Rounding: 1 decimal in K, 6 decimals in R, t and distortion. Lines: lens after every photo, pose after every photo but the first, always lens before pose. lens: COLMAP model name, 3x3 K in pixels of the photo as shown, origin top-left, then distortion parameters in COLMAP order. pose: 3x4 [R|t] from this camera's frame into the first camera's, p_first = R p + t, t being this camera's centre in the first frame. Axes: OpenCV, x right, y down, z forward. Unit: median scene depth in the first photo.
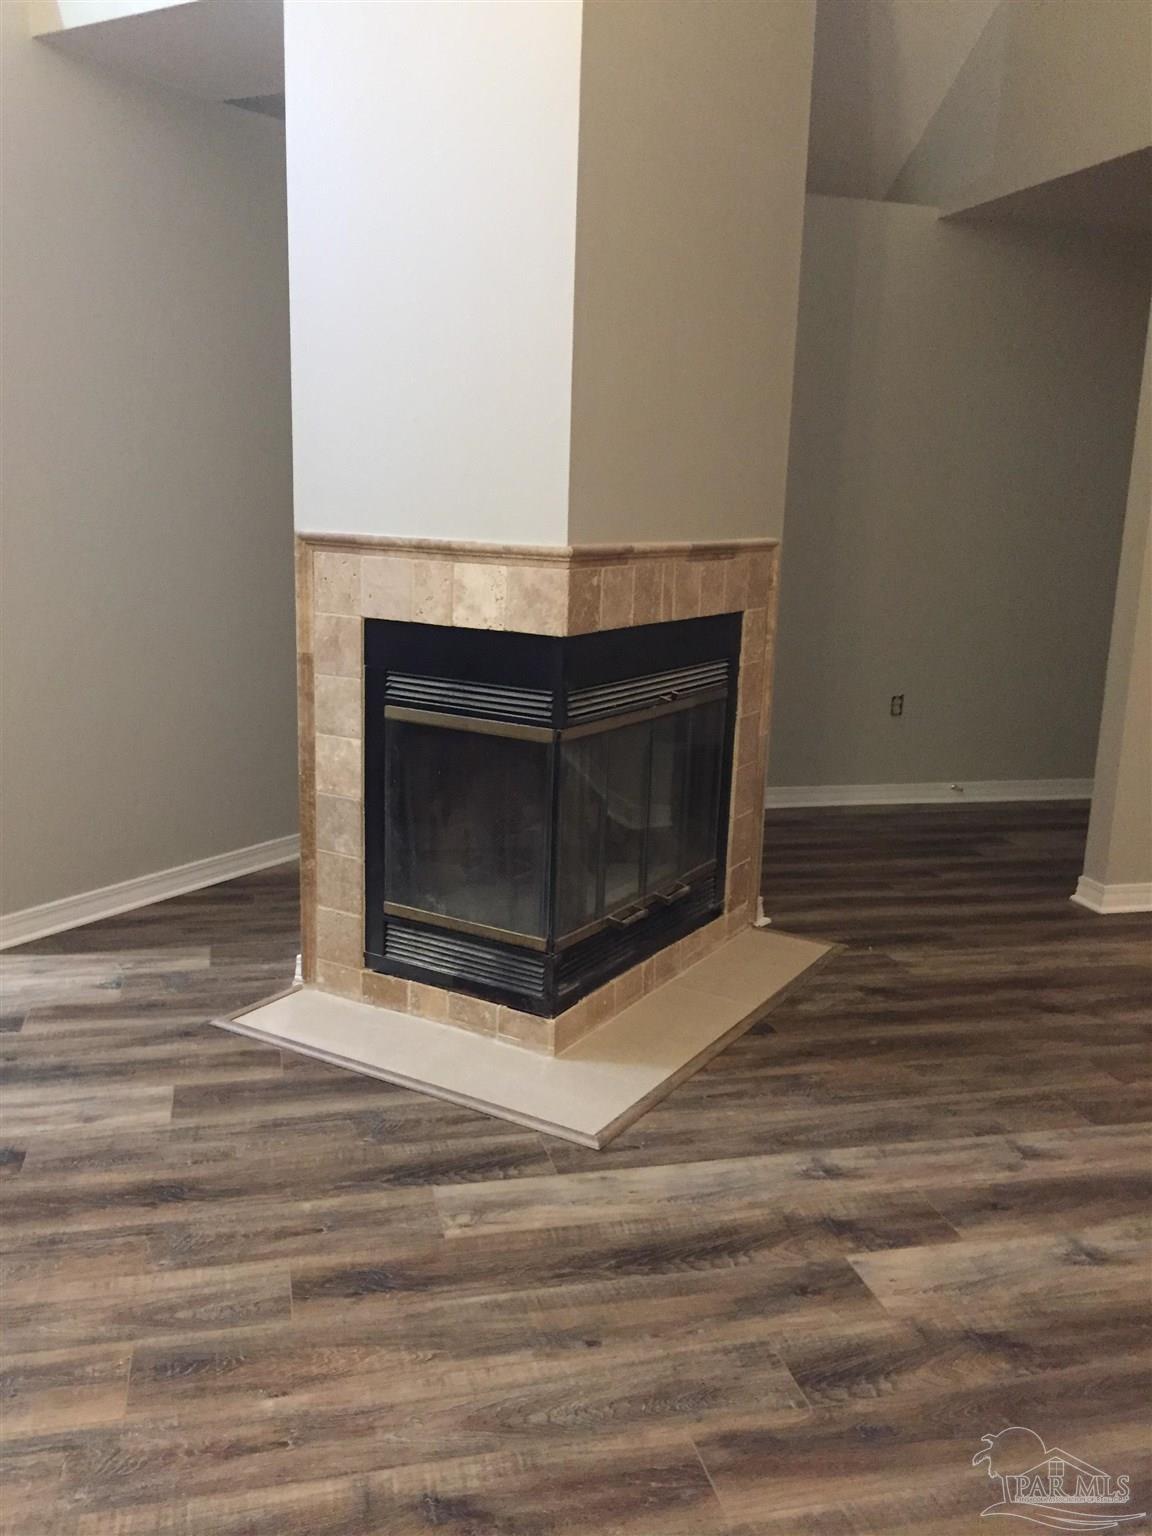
lens RADIAL K [[1305.7, 0, 576.0], [0, 1305.7, 768.0], [0, 0, 1]] dist [0.069908, -0.108344]
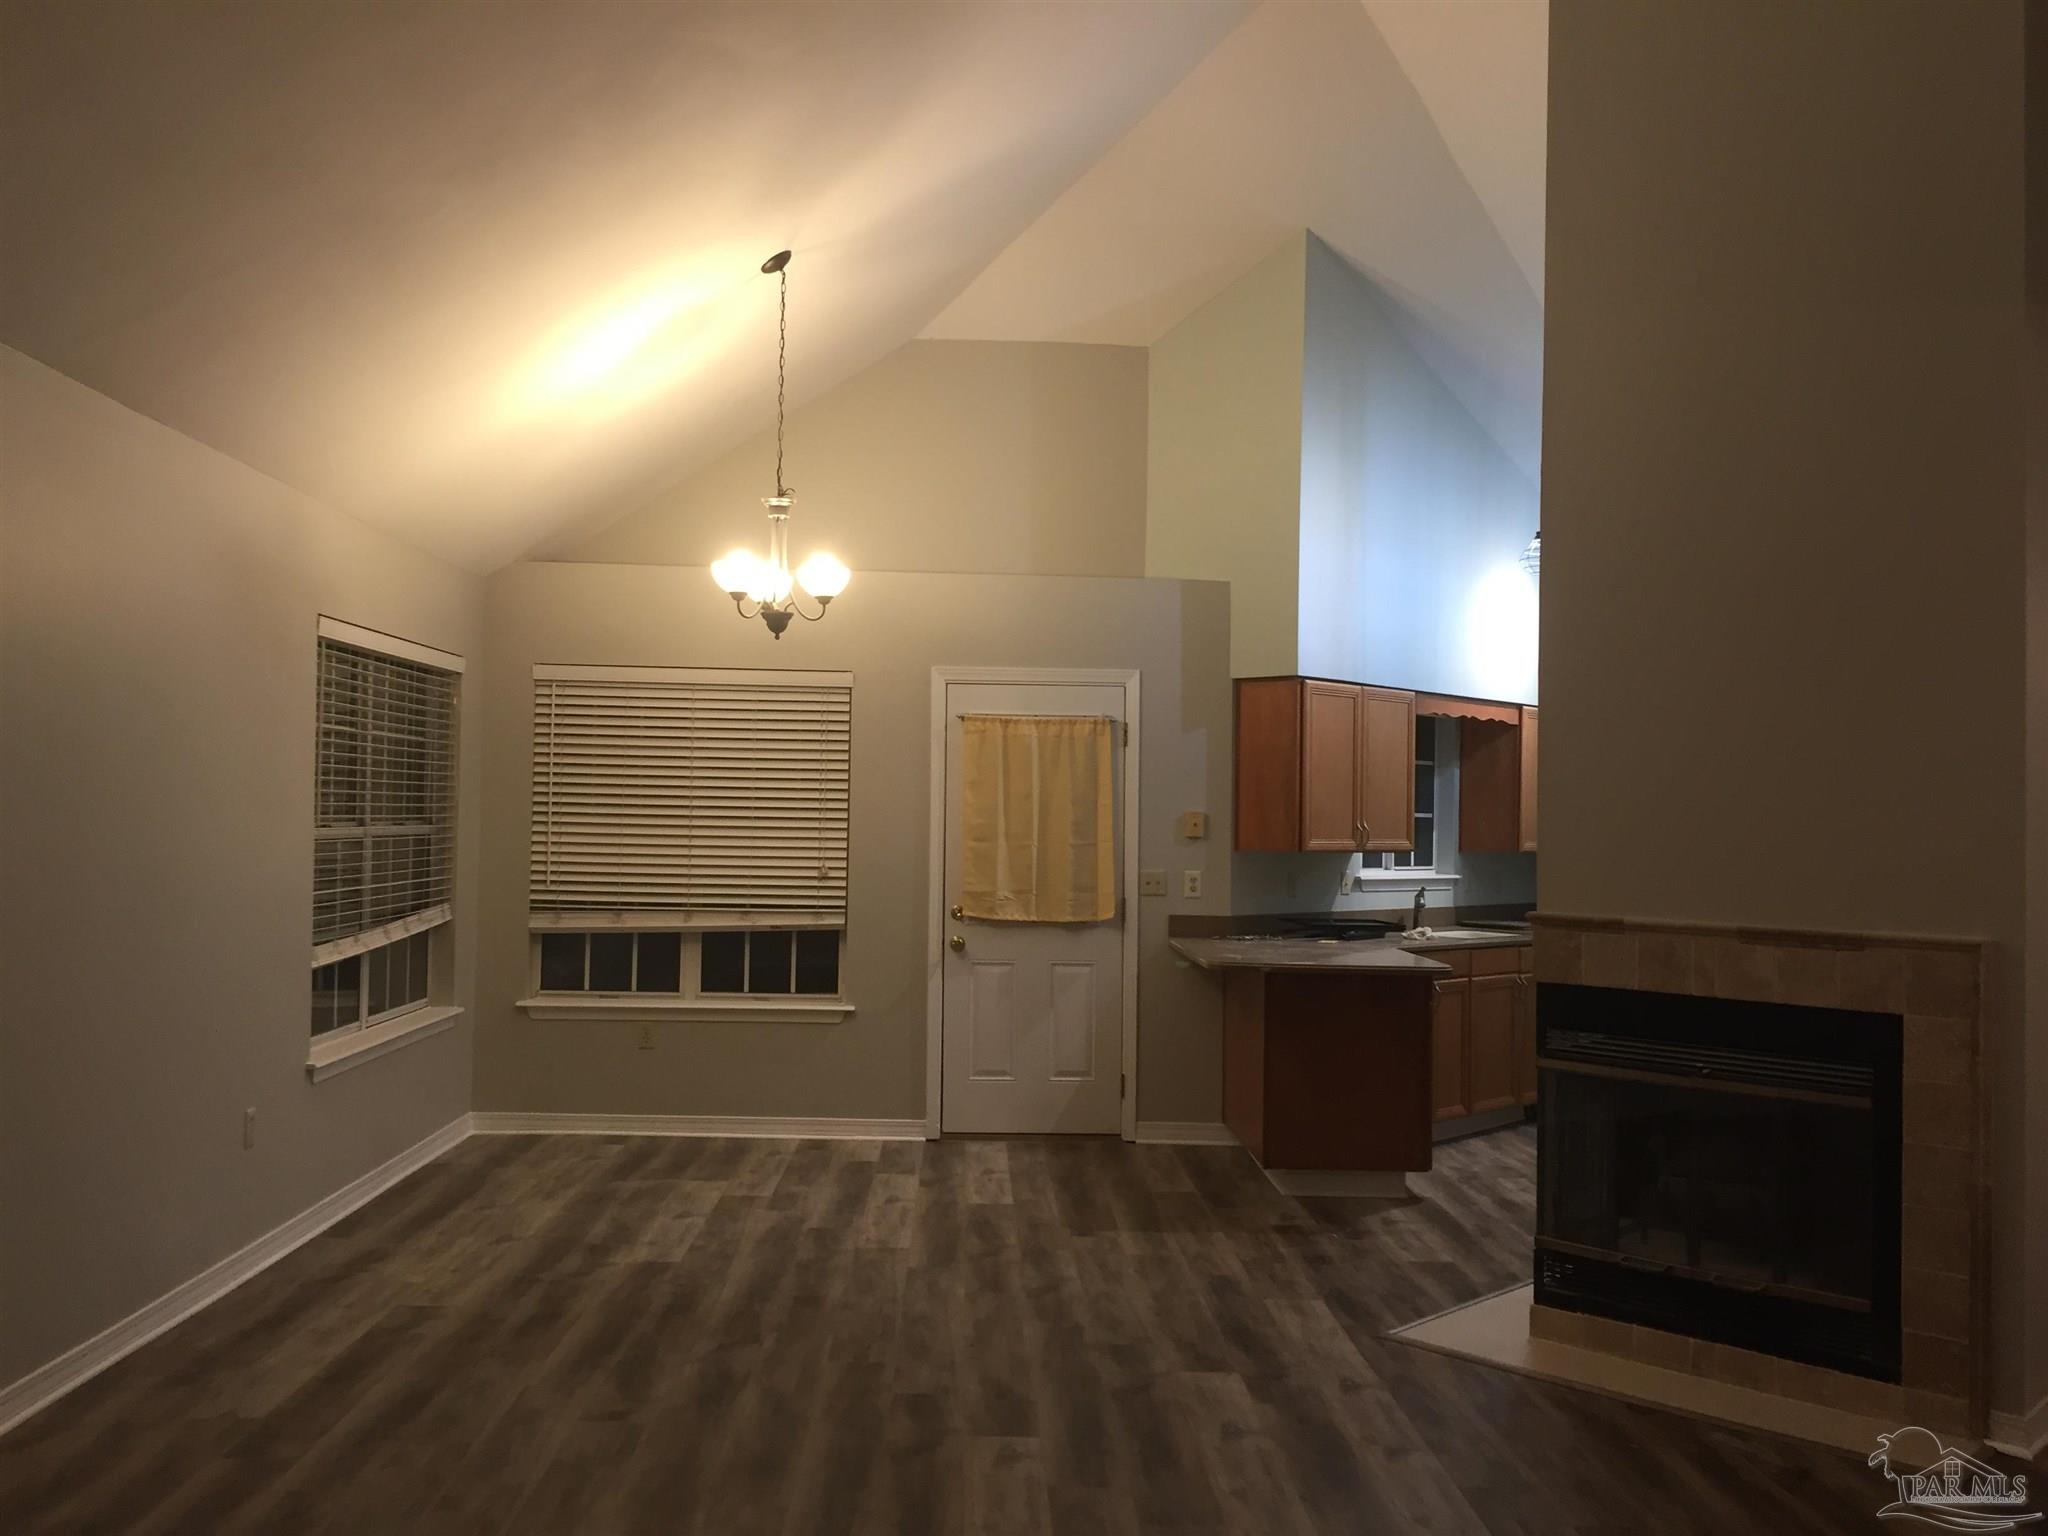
lens RADIAL K [[1740.9, 0, 1024.0], [0, 1740.9, 768.0], [0, 0, 1]] dist [0.069908, -0.108344]
pose [[-0.201514, -0.060158, -0.977636, 1.555529], [-0.235971, 0.971696, -0.011153, -0.144498], [0.950636, 0.228447, -0.210006, 0.729075]]
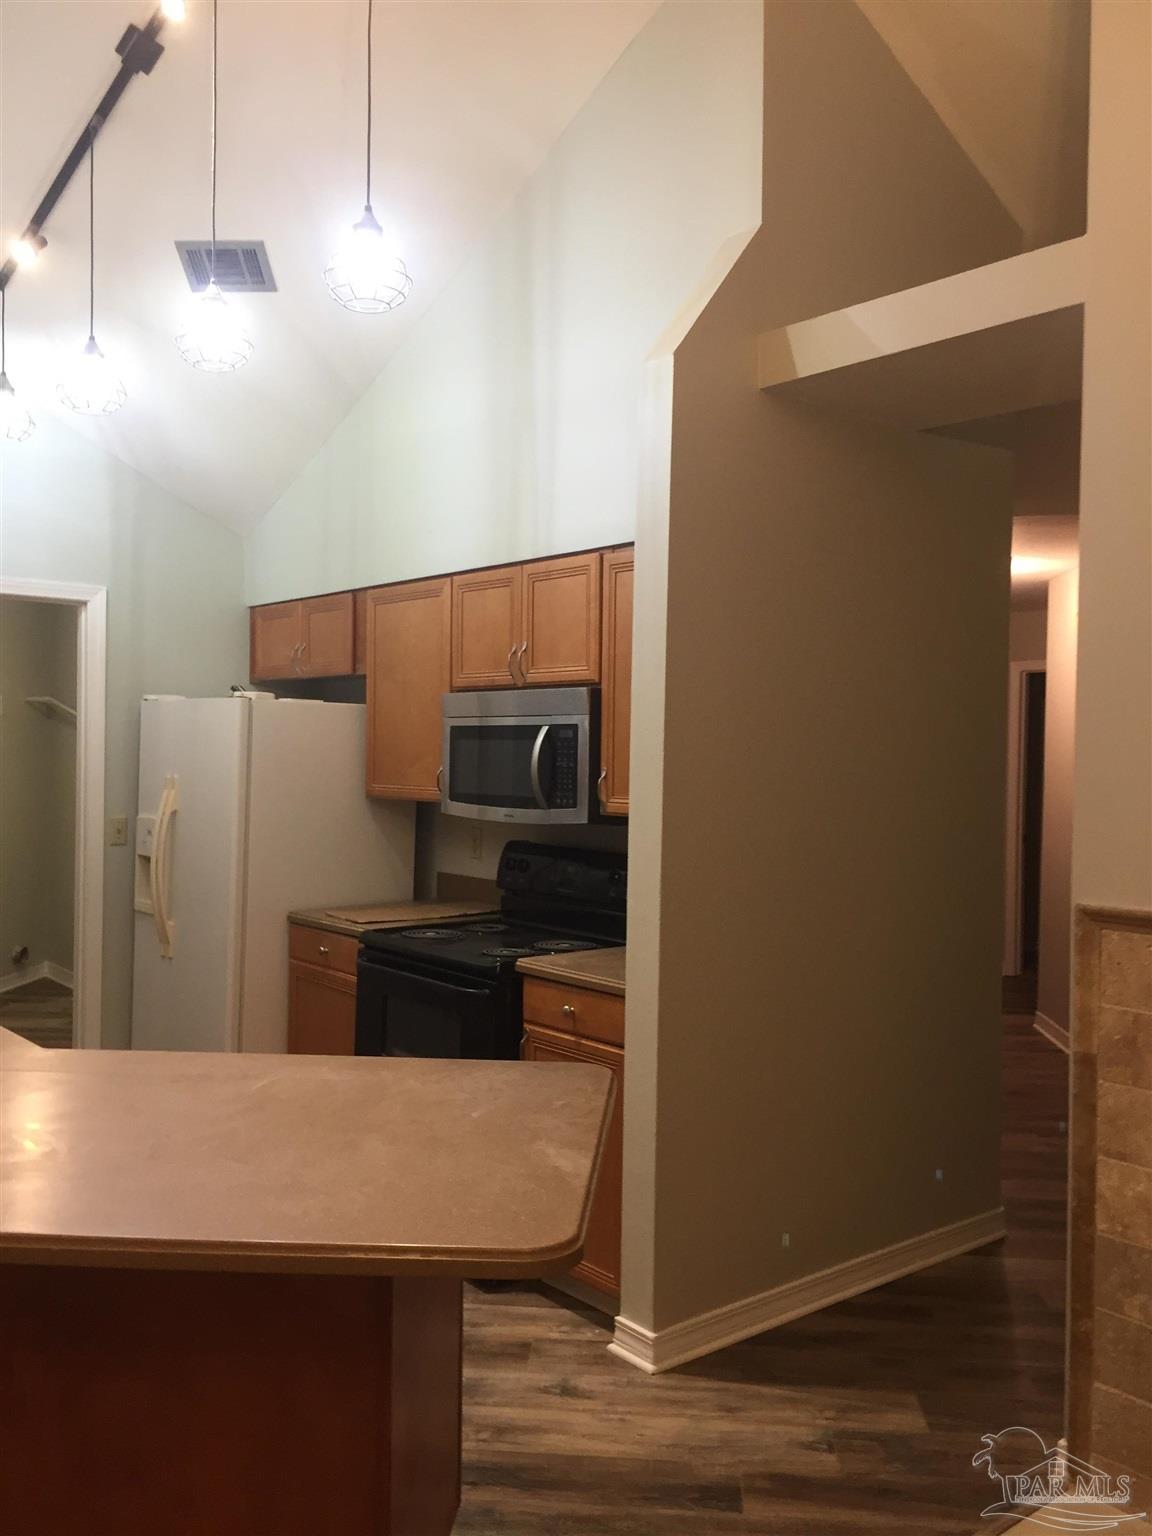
lens RADIAL K [[1305.7, 0, 576.0], [0, 1305.7, 768.0], [0, 0, 1]] dist [0.069908, -0.108344]
pose [[0.944357, -0.010015, -0.328771, -0.235864], [-0.056609, 0.979673, -0.192446, -0.086166], [0.324015, 0.200349, 0.924594, 0.111758]]
